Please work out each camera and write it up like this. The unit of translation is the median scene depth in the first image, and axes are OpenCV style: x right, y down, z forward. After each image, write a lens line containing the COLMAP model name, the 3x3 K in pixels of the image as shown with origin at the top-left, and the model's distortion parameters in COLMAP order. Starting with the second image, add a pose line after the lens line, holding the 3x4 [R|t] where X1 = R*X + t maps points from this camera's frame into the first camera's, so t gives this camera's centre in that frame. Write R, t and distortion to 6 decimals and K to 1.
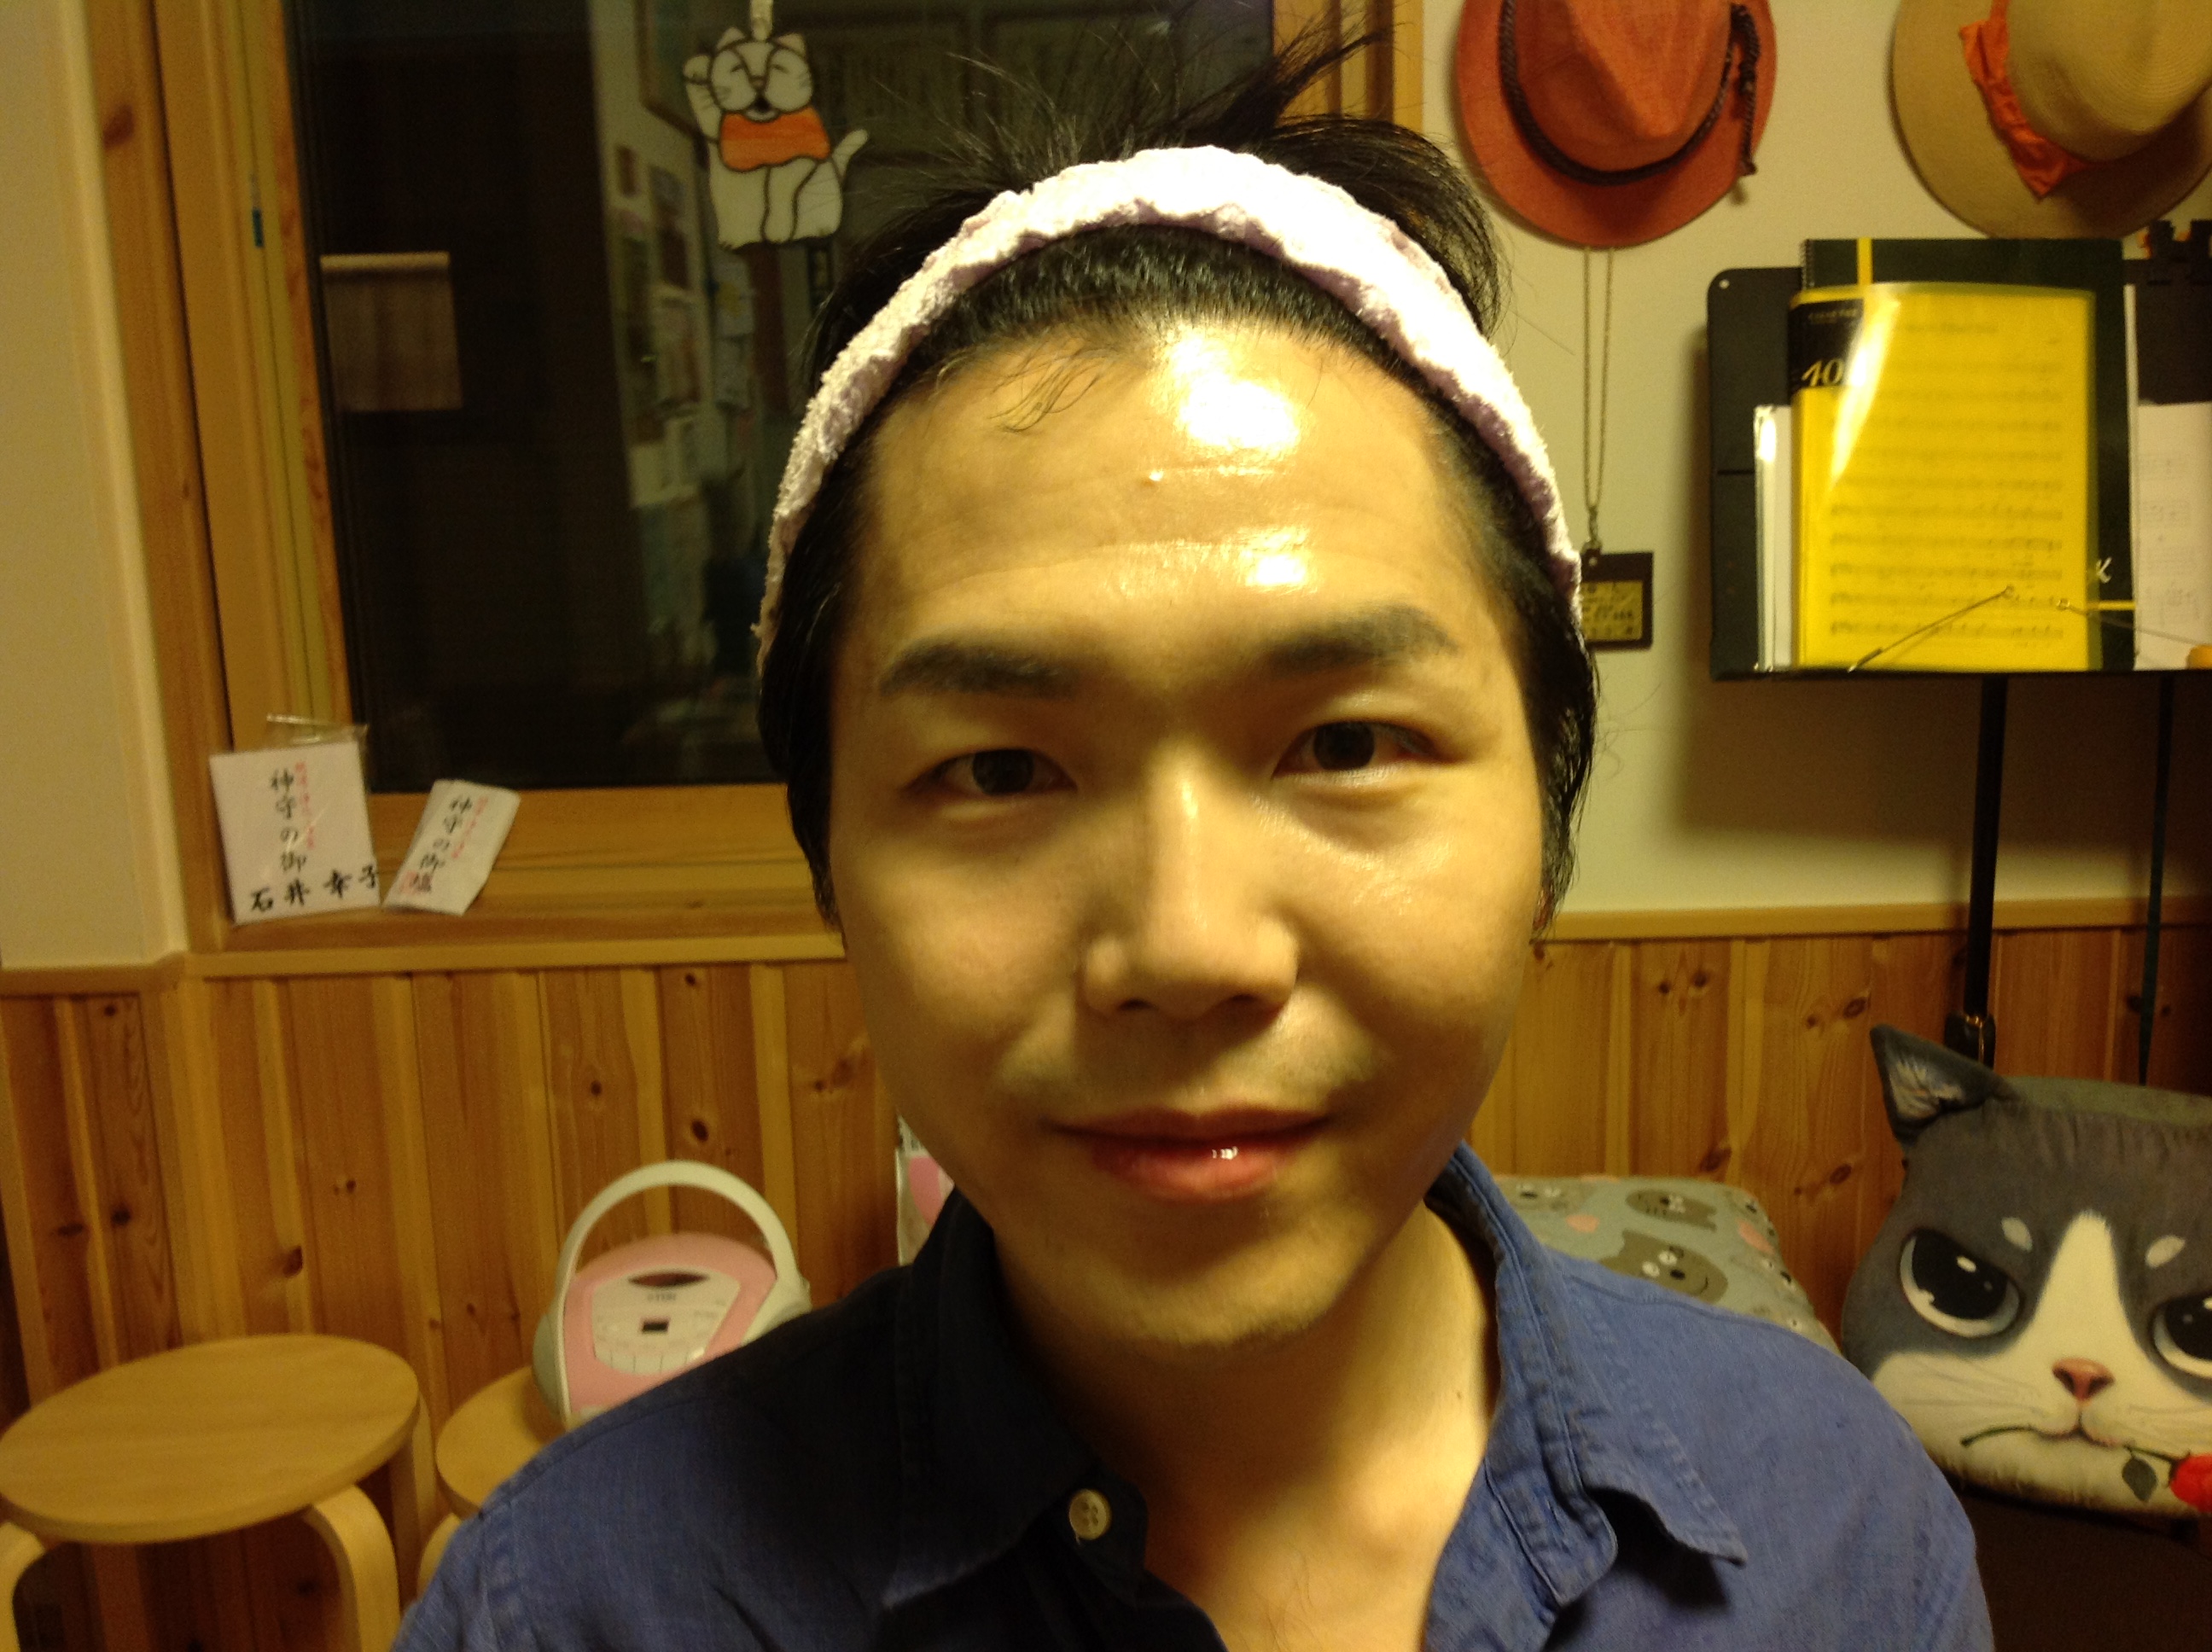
lens RADIAL K [[2080.1, 0, 1096.9], [0, 2080.1, 812.1], [0, 0, 1]] dist [-0.033153, 0.000000]
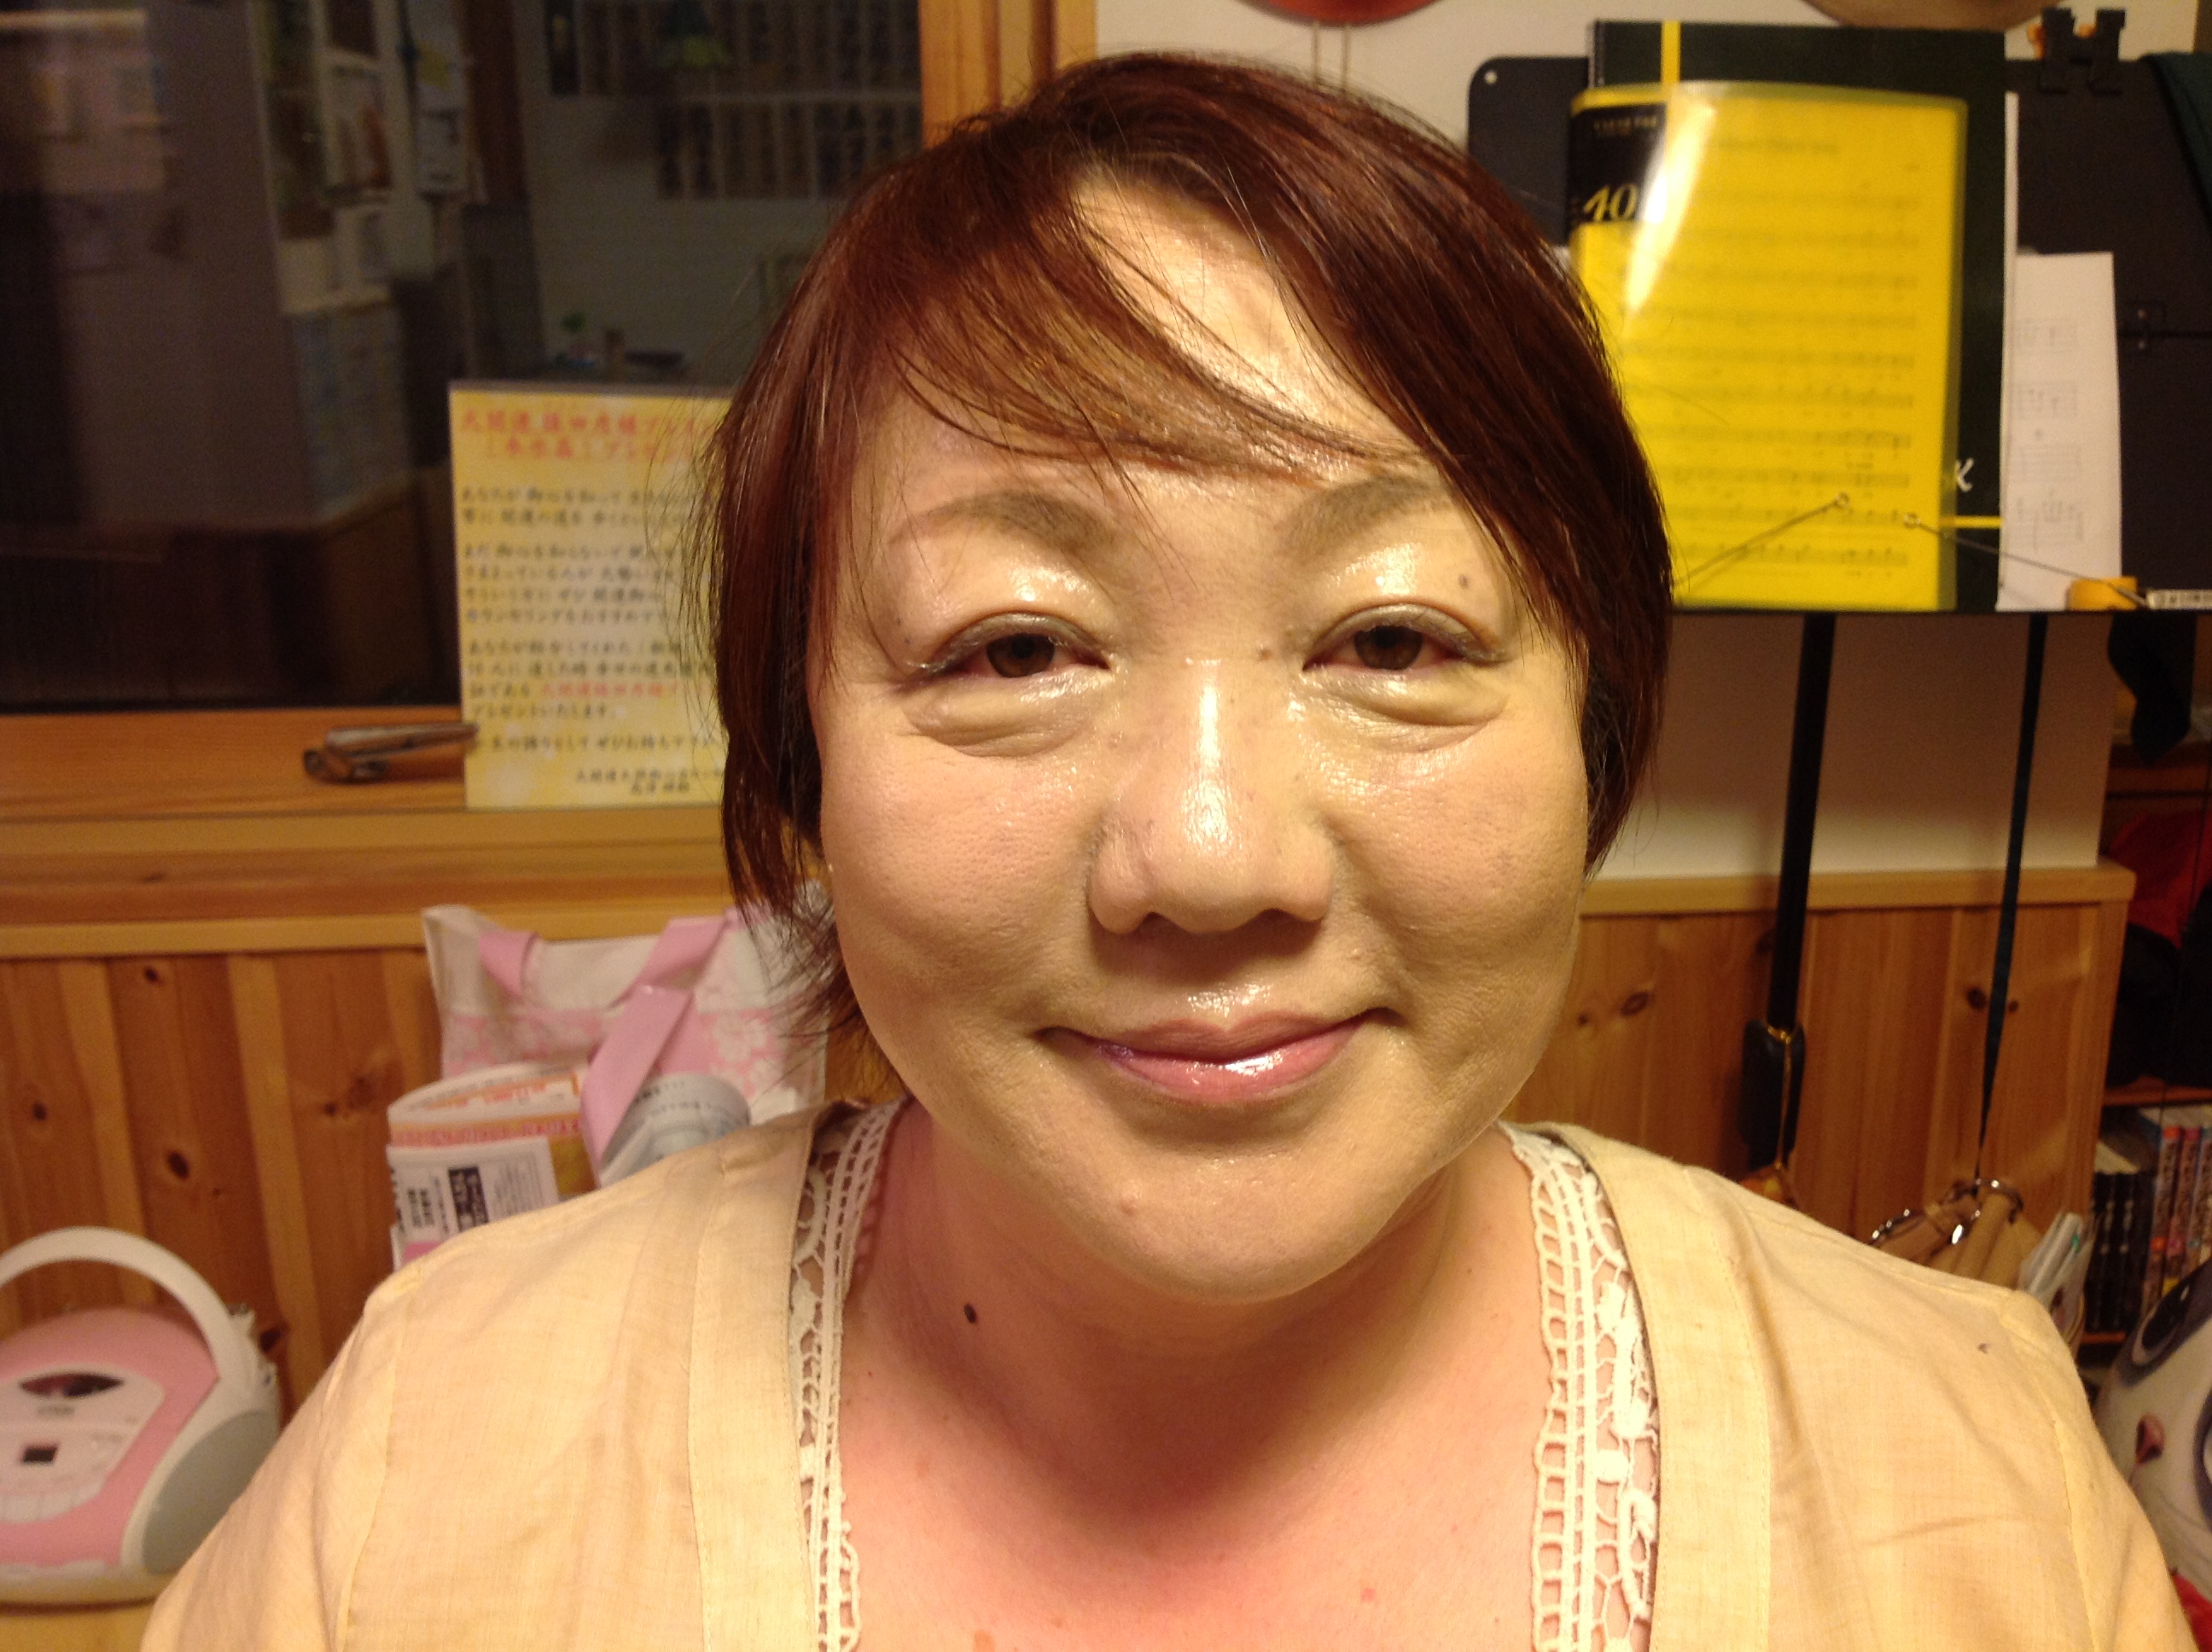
lens RADIAL K [[2080.1, 0, 1098.0], [0, 2080.1, 797.5], [0, 0, 1]] dist [-0.033153, 0.000000]
pose [[0.997517, 0.001072, 0.070413, 0.106678], [-0.007497, 0.995818, 0.091048, -0.060965], [-0.070021, -0.091350, 0.993354, 0.234006]]
